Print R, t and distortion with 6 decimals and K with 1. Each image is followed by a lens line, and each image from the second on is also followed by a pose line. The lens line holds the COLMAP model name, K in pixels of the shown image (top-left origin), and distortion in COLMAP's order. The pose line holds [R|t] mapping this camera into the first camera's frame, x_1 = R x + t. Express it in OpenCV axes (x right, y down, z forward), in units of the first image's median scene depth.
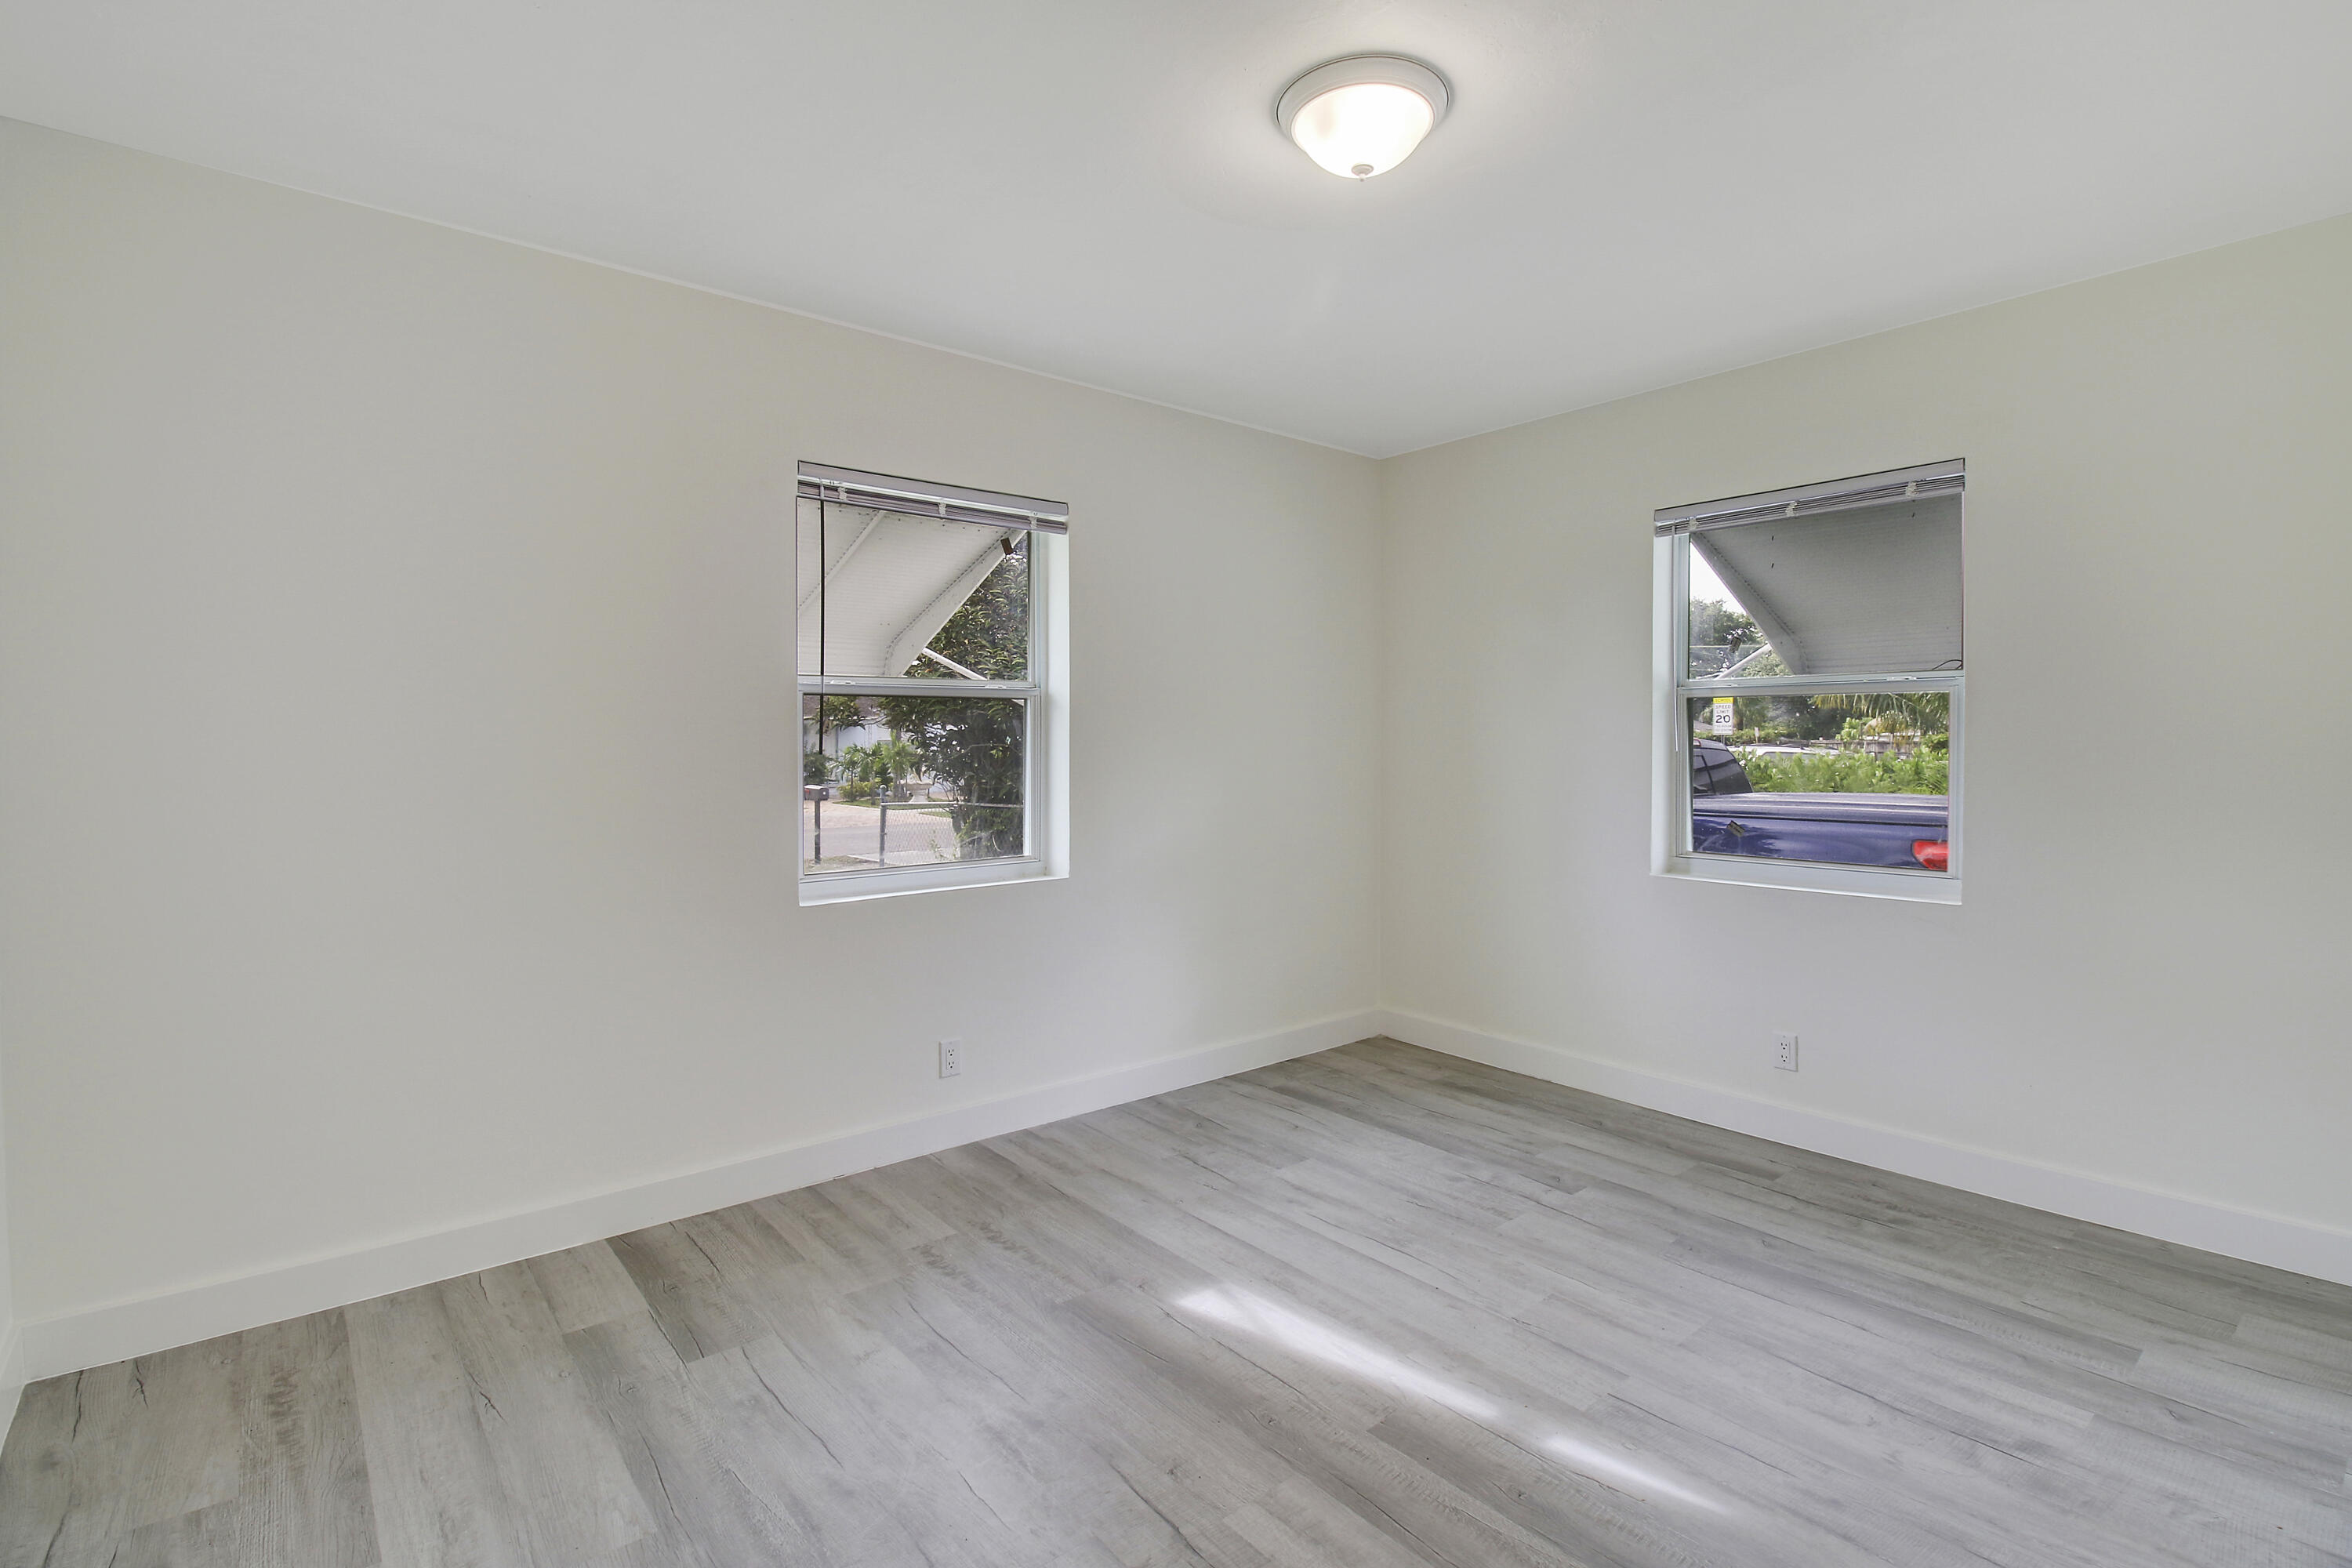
lens RADIAL K [[1085.2, 0, 1180.5], [0, 1085.2, 750.1], [0, 0, 1]] dist [0.006909, -0.014204]
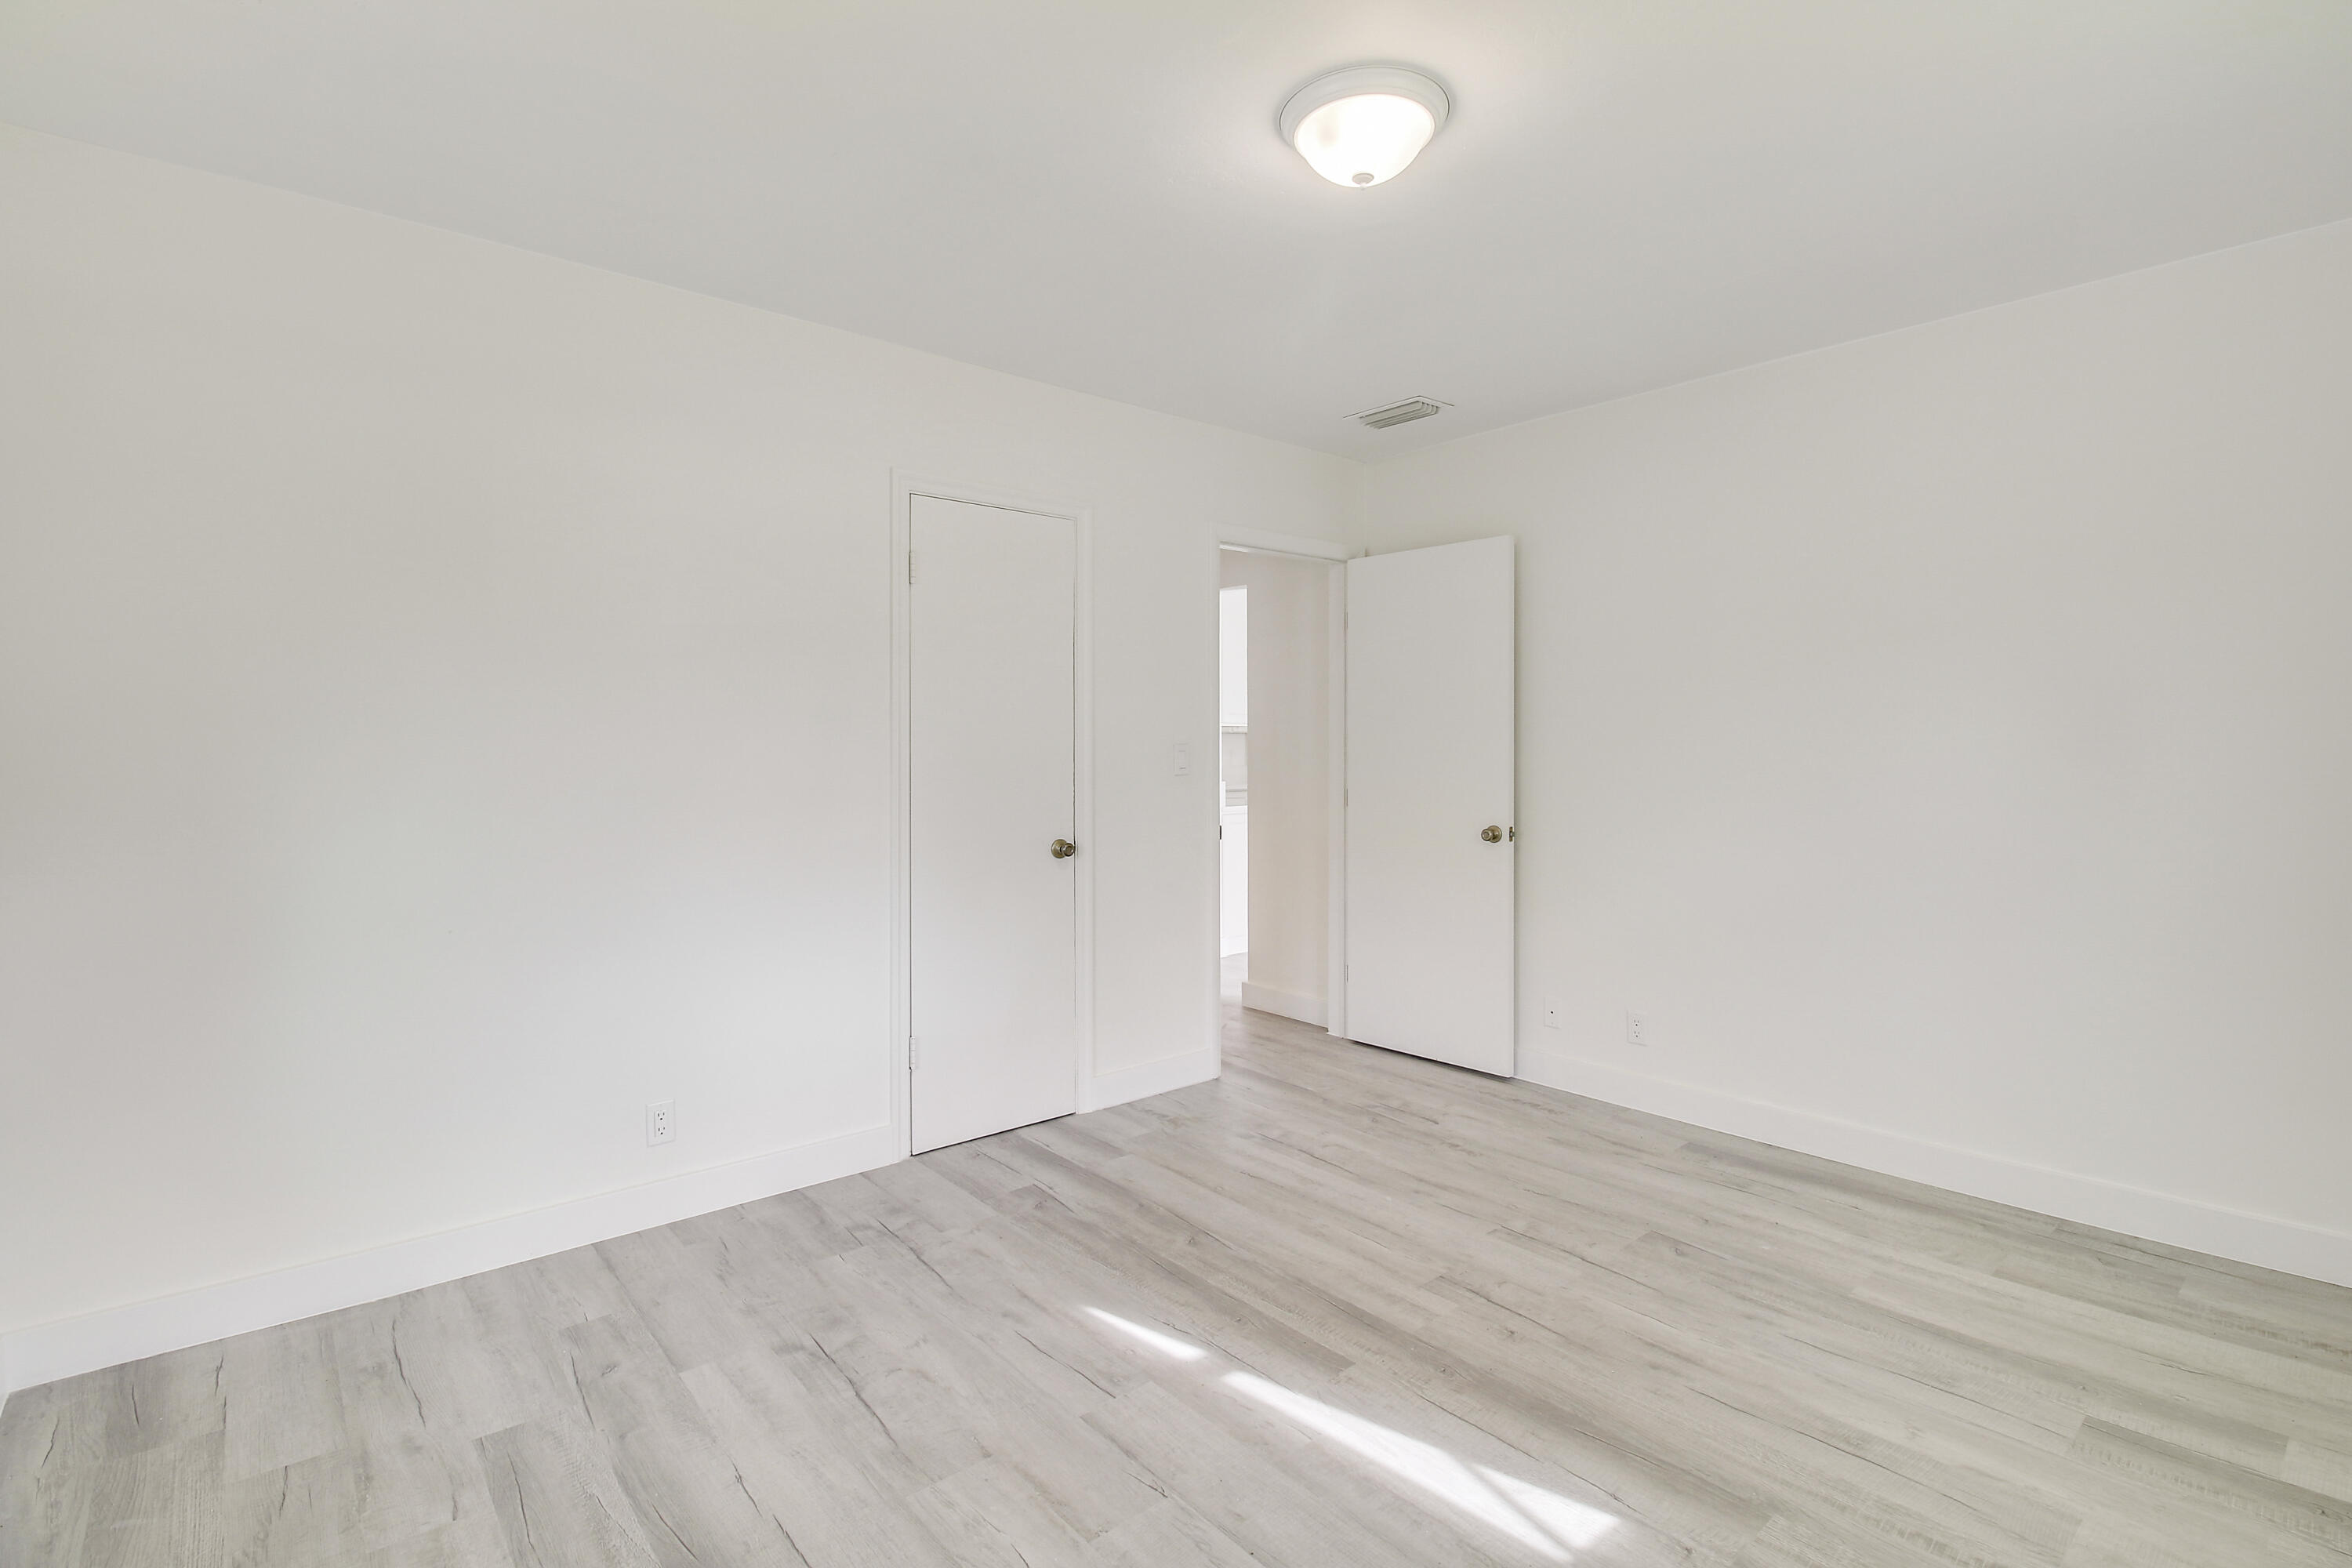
lens RADIAL K [[1085.2, 0, 1180.5], [0, 1085.2, 750.1], [0, 0, 1]] dist [0.006909, -0.014204]
pose [[-0.999962, 0.002833, -0.008232, 0.349429], [0.002771, 0.999968, 0.007450, -0.013073], [0.008253, 0.007427, -0.999938, 2.053600]]
